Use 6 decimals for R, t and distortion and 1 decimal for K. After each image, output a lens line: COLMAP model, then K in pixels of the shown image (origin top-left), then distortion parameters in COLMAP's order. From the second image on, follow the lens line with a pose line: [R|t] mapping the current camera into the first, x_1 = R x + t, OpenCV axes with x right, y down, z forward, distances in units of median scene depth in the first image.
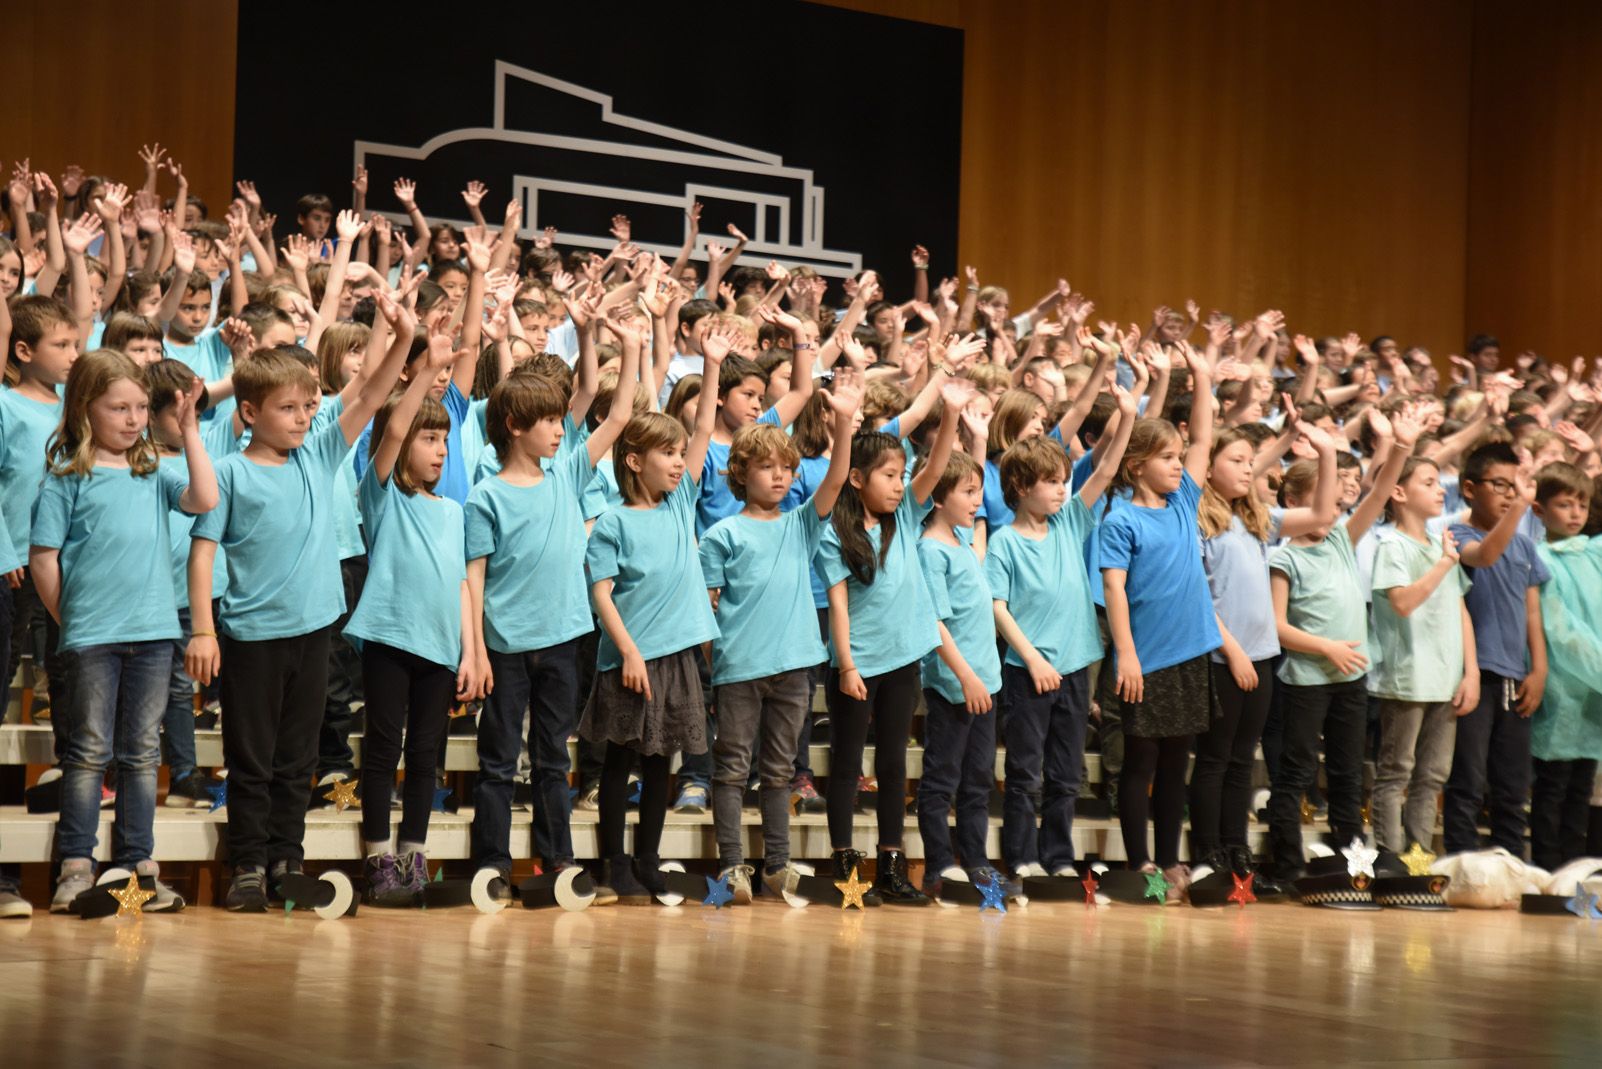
lens RADIAL K [[2868.0, 0, 806.3], [0, 2868.0, 598.5], [0, 0, 1]] dist [0.108284, 0.968012]
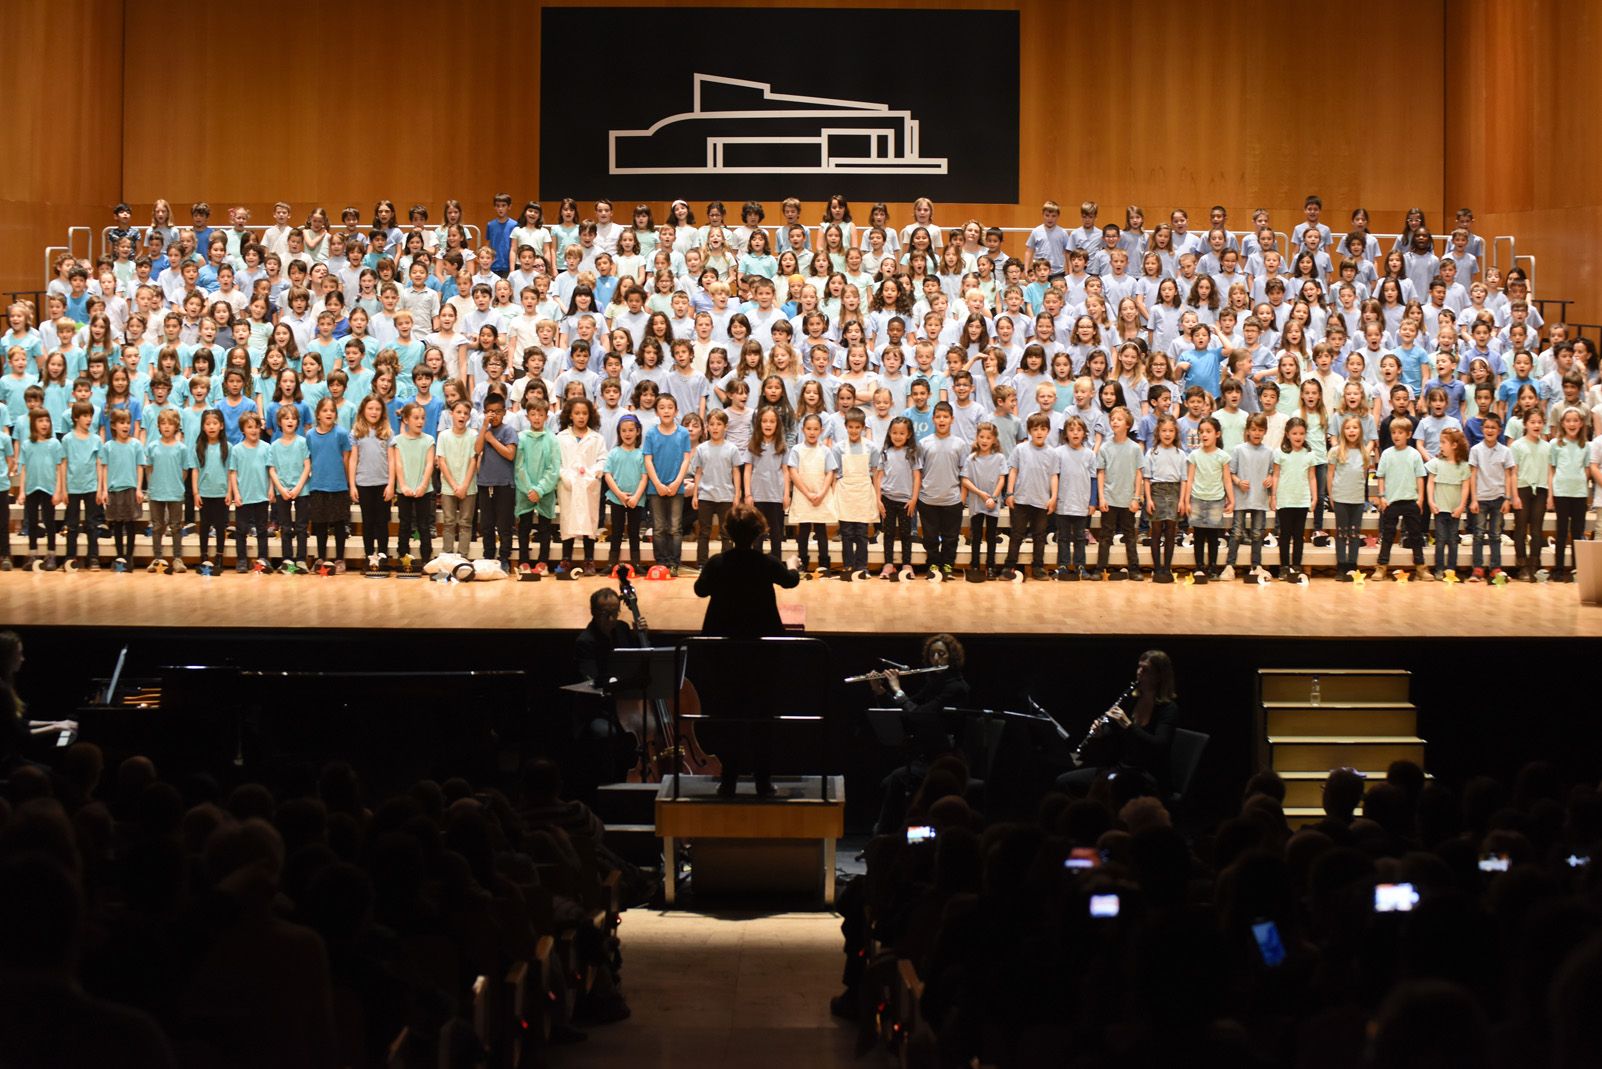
lens RADIAL K [[2902.5, 0, 801.0], [0, 2902.5, 534.5], [0, 0, 1]] dist [-0.314629, 0.056839]
pose [[0.860772, 0.016872, -0.508711, 0.790670], [0.039980, 0.994121, 0.100621, -0.077891], [0.507418, -0.106950, 0.855037, -0.454703]]
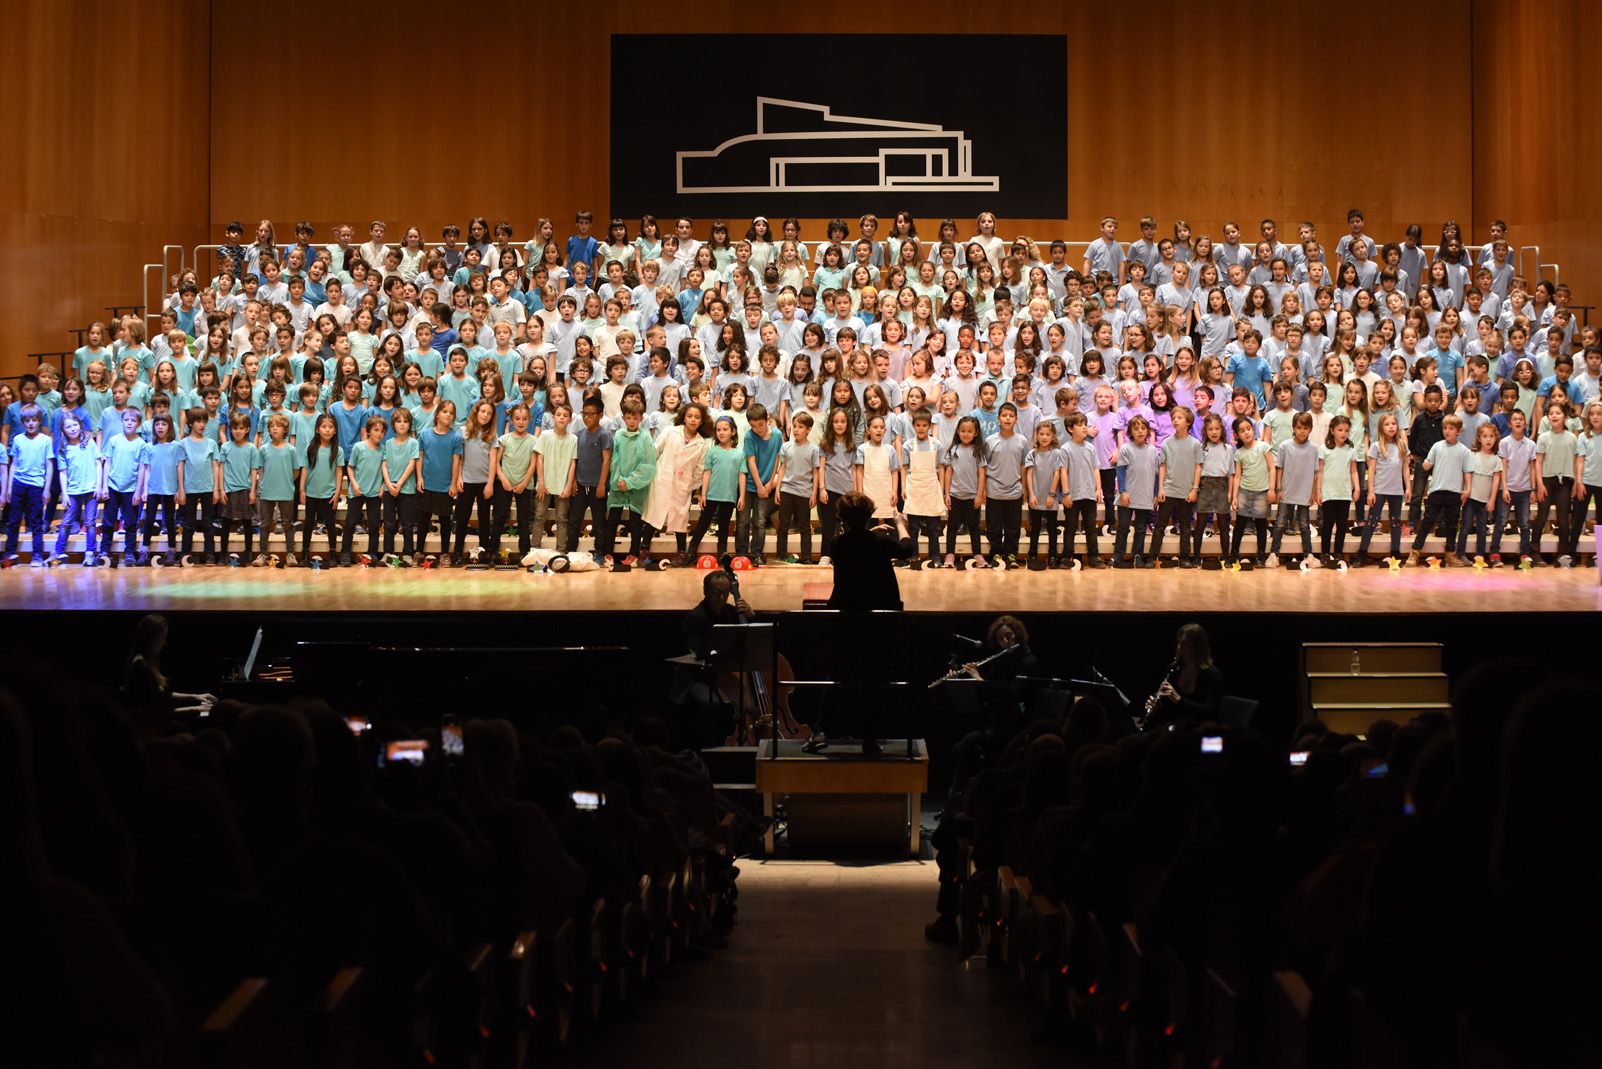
lens RADIAL K [[2902.5, 0, 801.0], [0, 2902.5, 534.5], [0, 0, 1]] dist [-0.314629, 0.056839]
pose [[0.854609, 0.007213, -0.519222, 0.818276], [0.047926, 0.994540, 0.092700, -0.074738], [0.517055, -0.104106, 0.849597, -0.532512]]
